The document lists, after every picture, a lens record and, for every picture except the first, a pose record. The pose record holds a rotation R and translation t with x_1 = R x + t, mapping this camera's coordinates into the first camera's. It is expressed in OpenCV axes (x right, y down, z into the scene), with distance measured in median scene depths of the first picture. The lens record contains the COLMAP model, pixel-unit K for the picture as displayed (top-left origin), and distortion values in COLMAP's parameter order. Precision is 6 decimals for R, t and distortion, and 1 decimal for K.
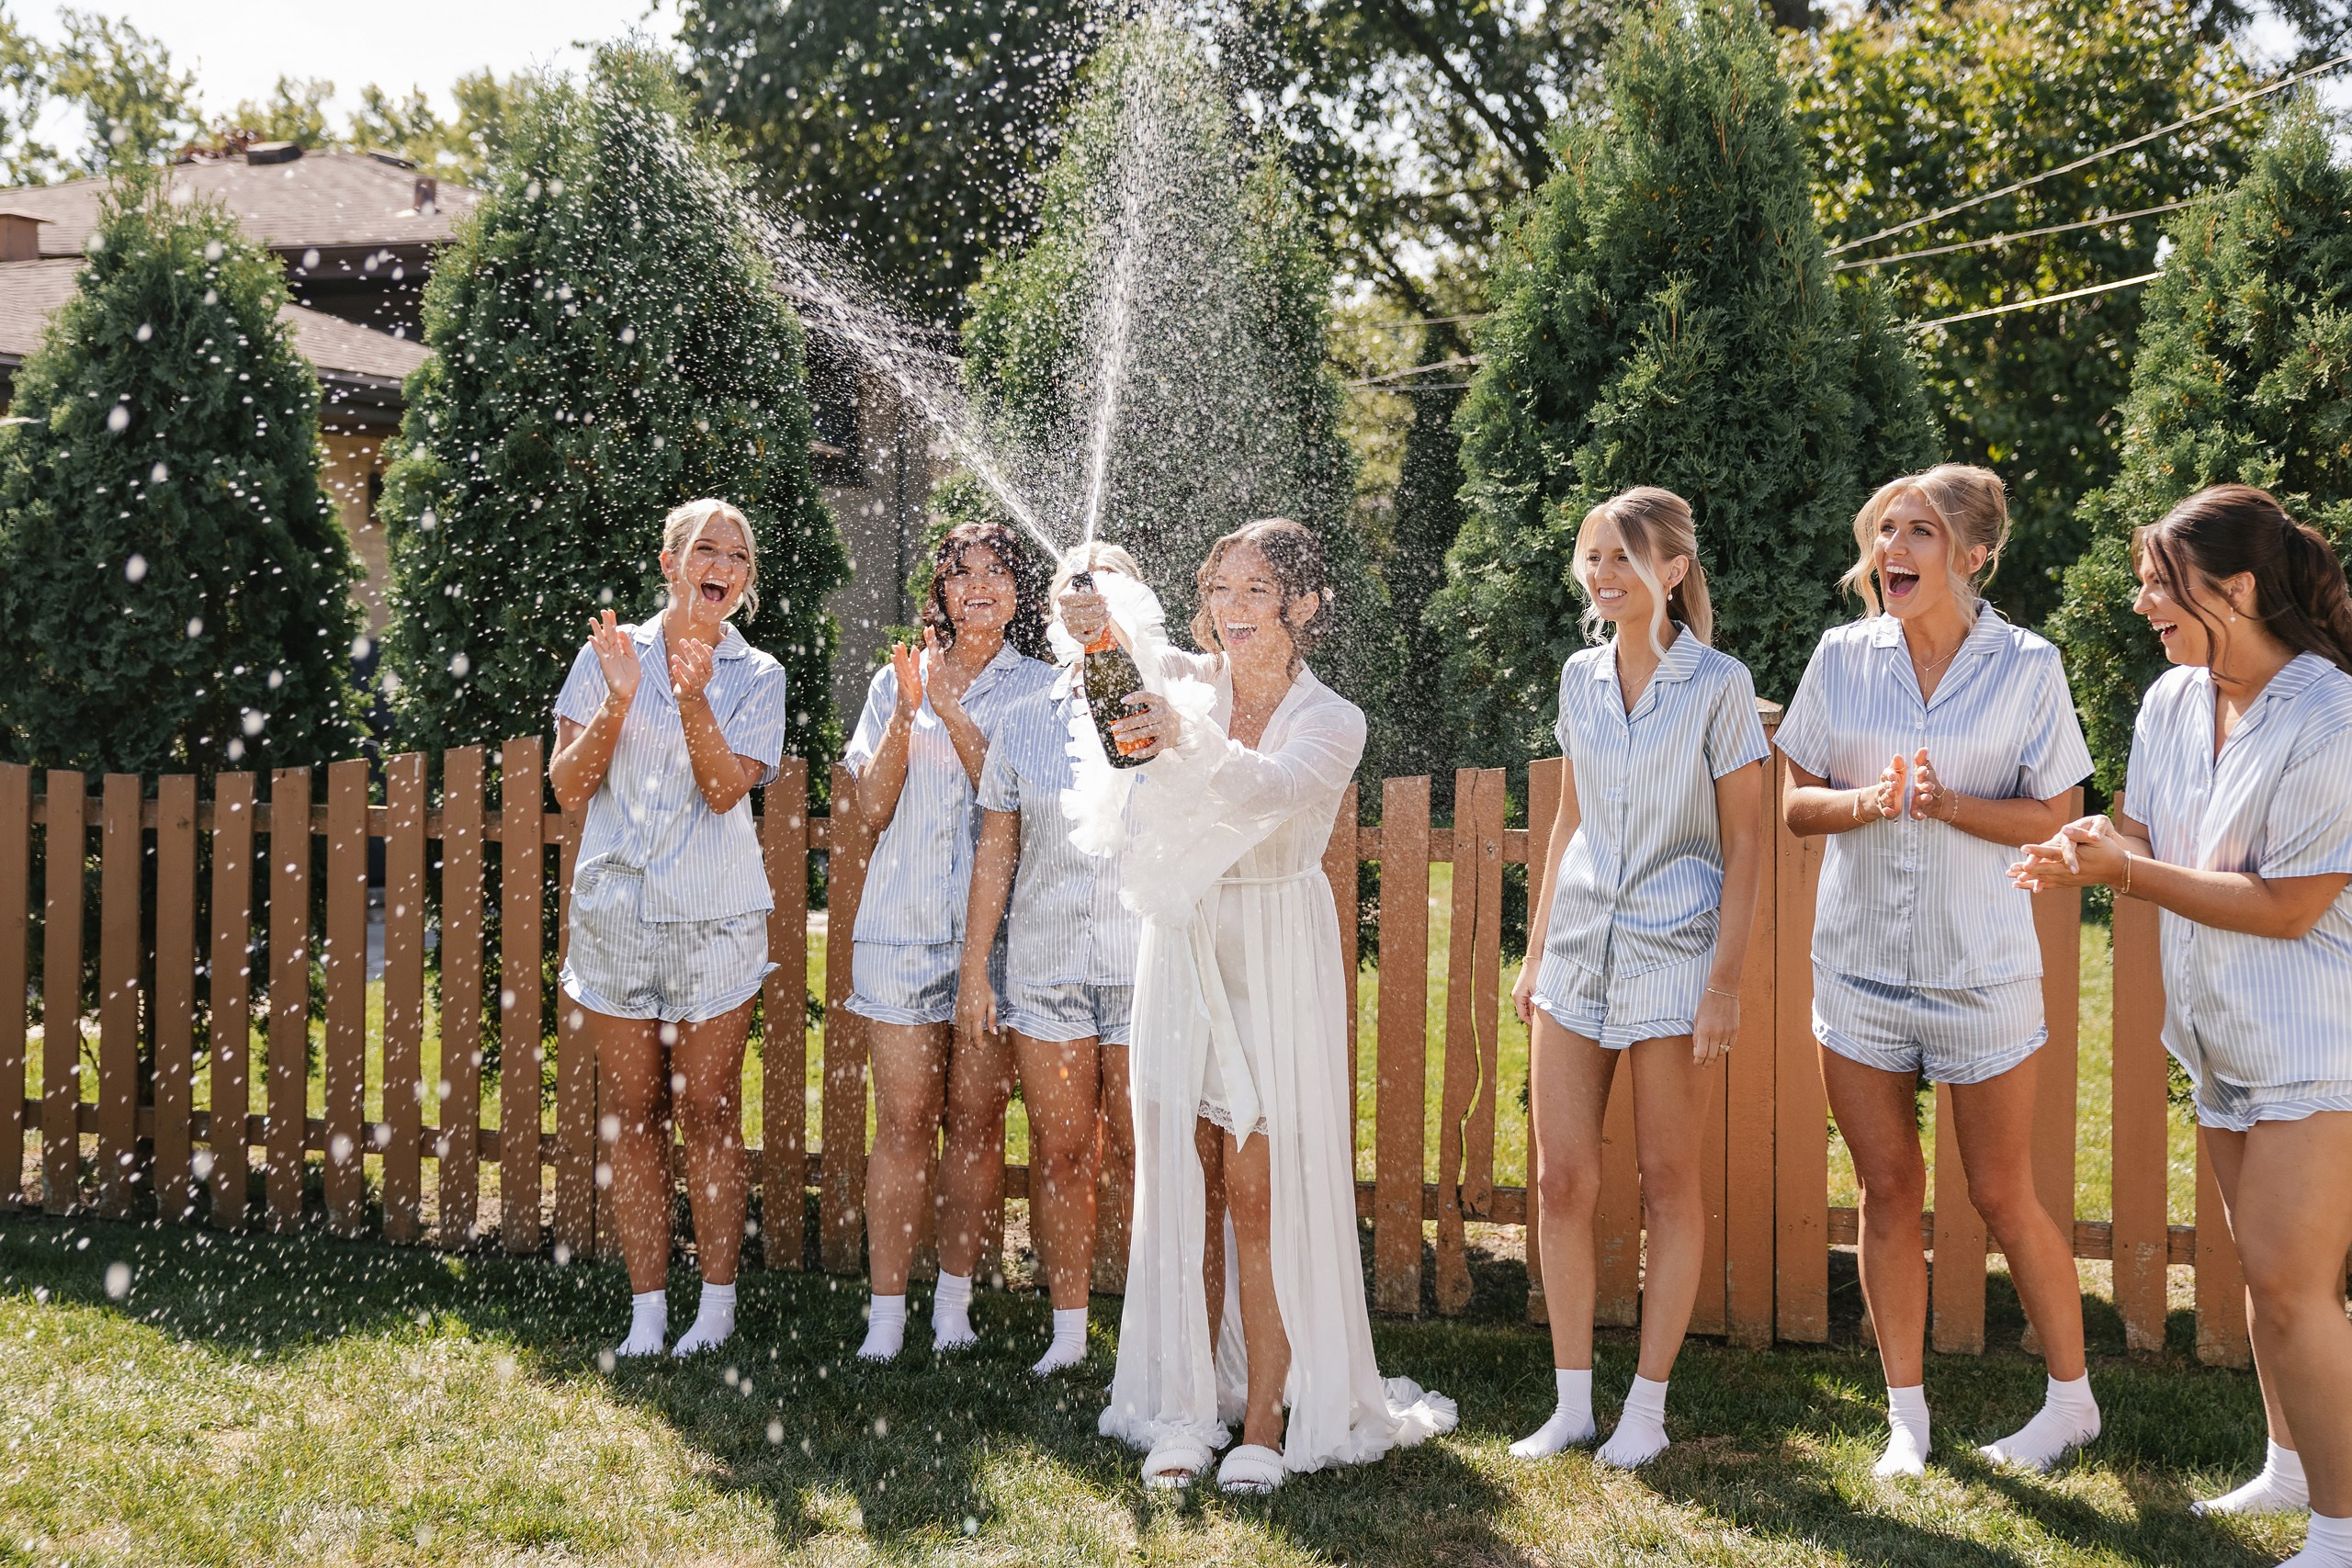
lens RADIAL K [[2972.8, 0, 1151.8], [0, 2972.8, 683.9], [0, 0, 1]] dist [0.024161, 0.000000]
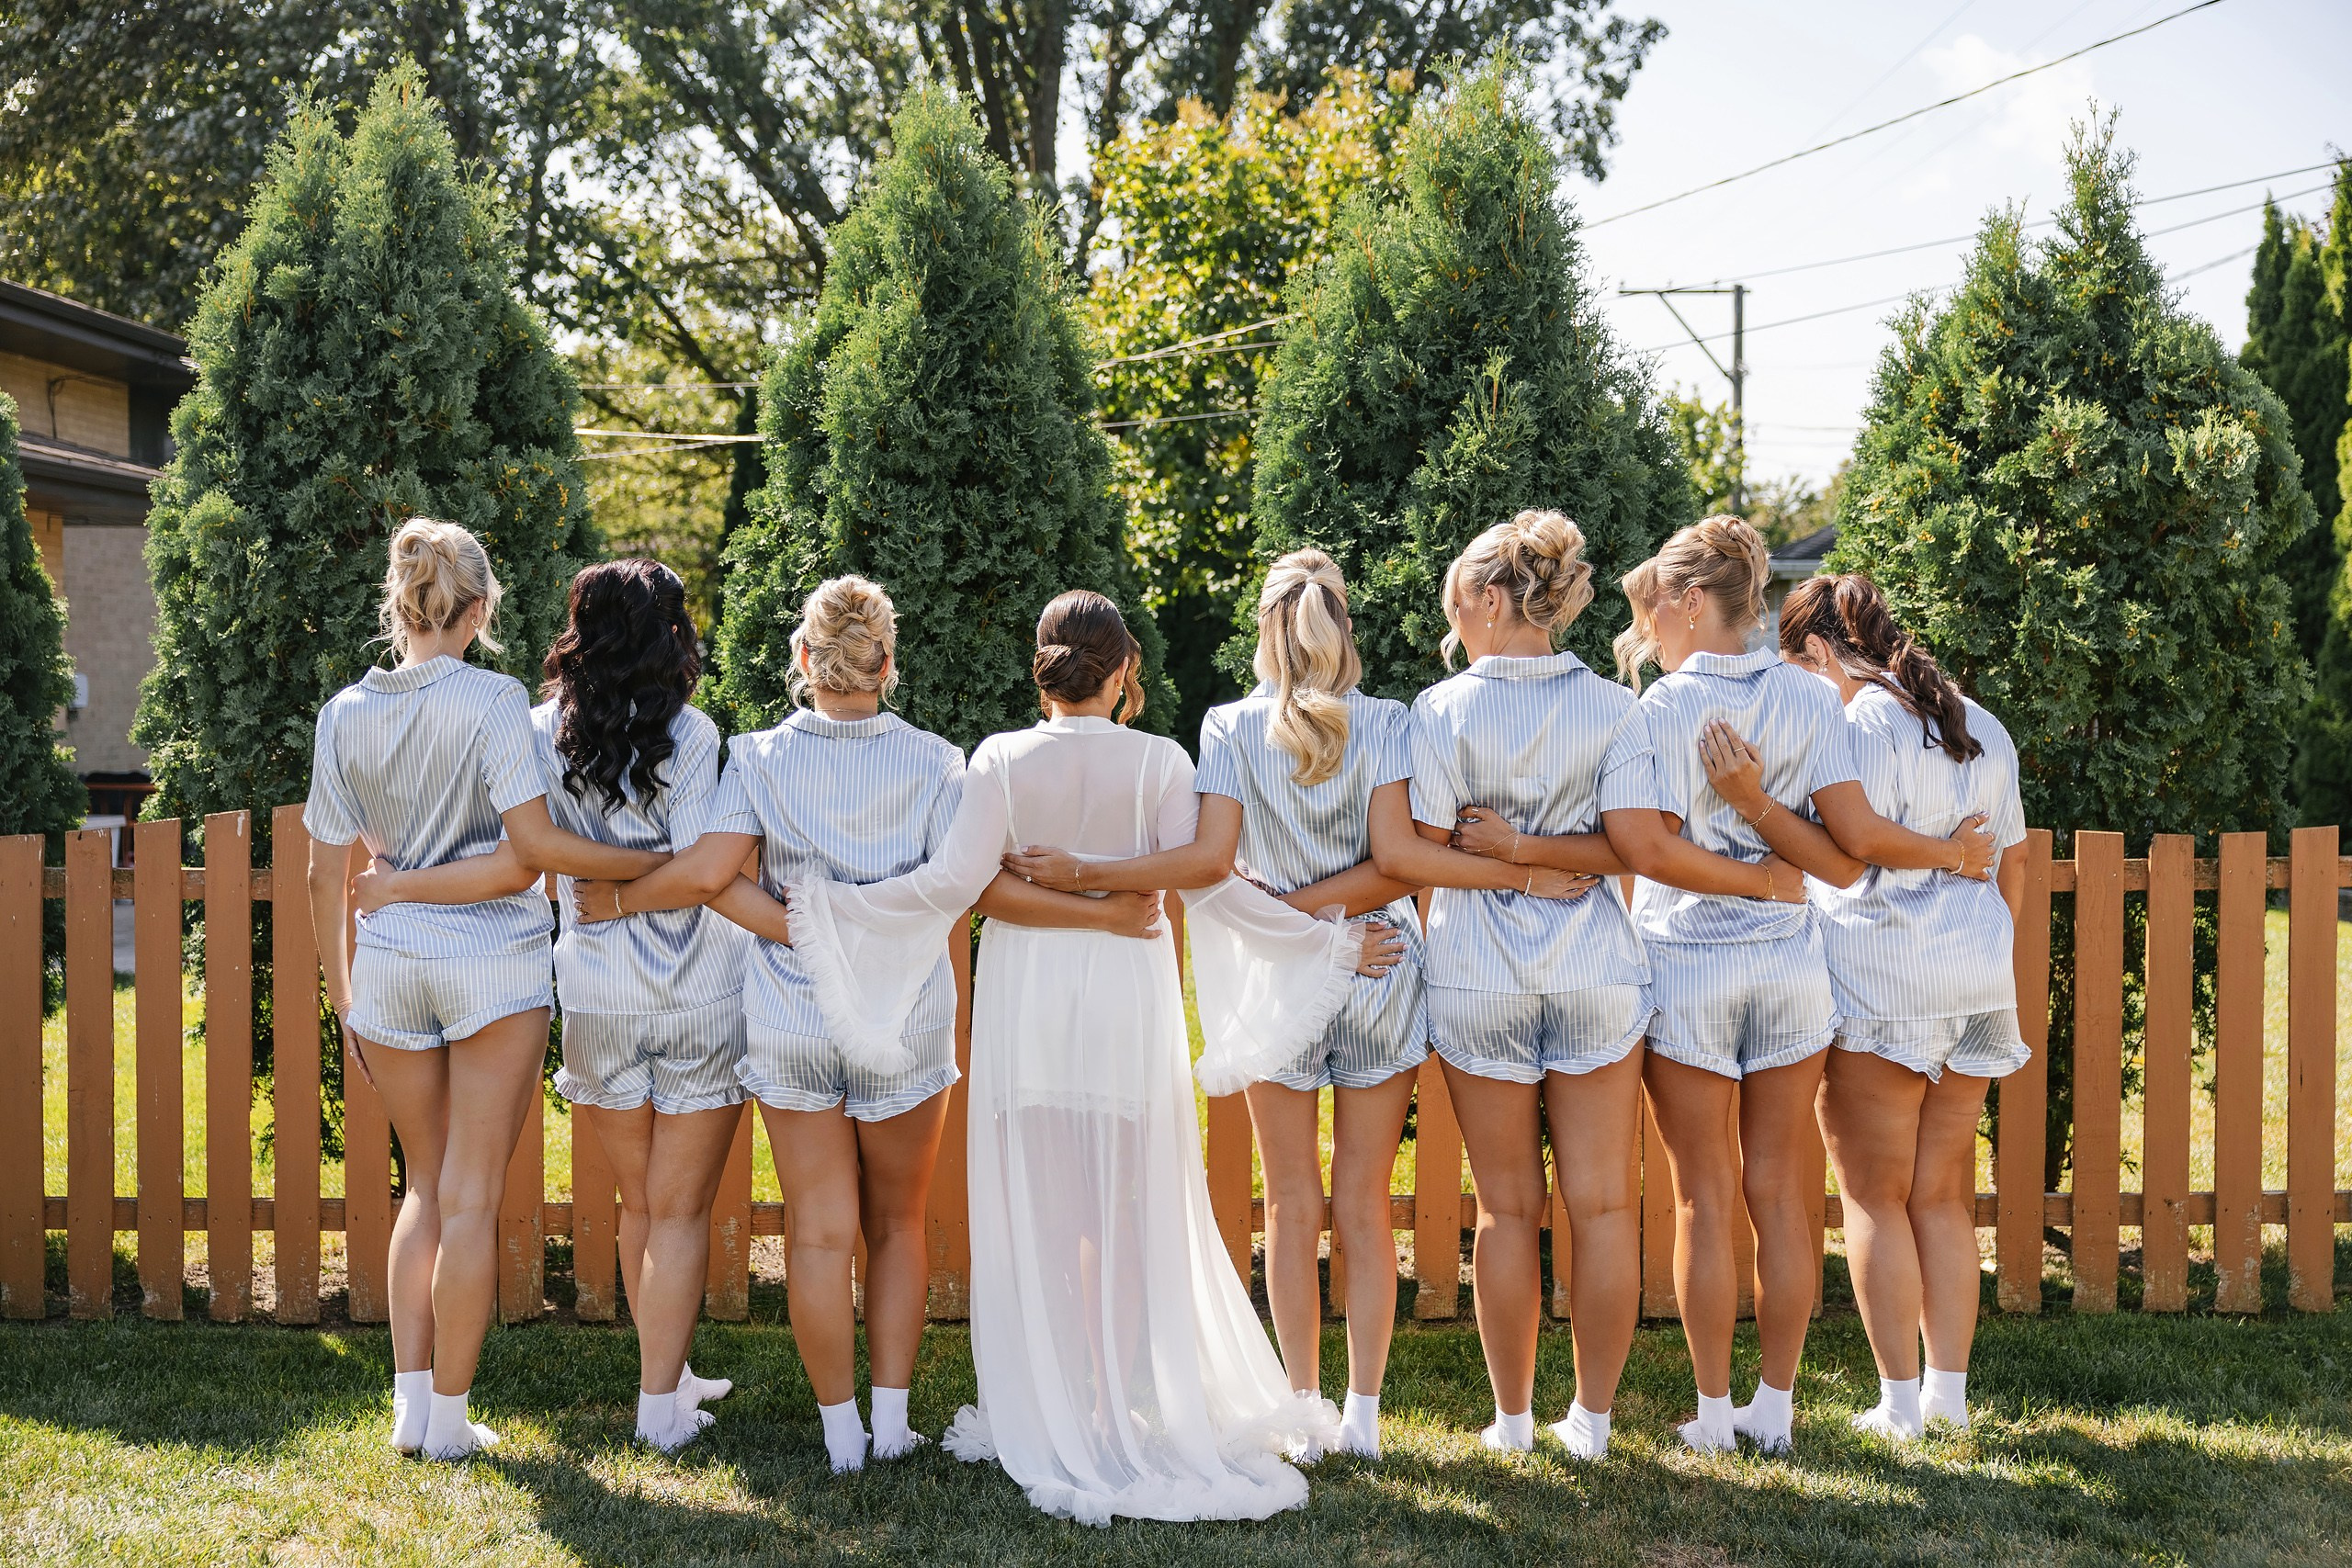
lens RADIAL K [[2808.2, 0, 1173.8], [0, 2808.2, 767.3], [0, 0, 1]] dist [0.020979, 0.000000]
pose [[0.954026, -0.012251, 0.299473, -0.245103], [0.008524, 0.999869, 0.013750, -0.000429], [-0.299602, -0.010565, 0.954006, 0.052400]]
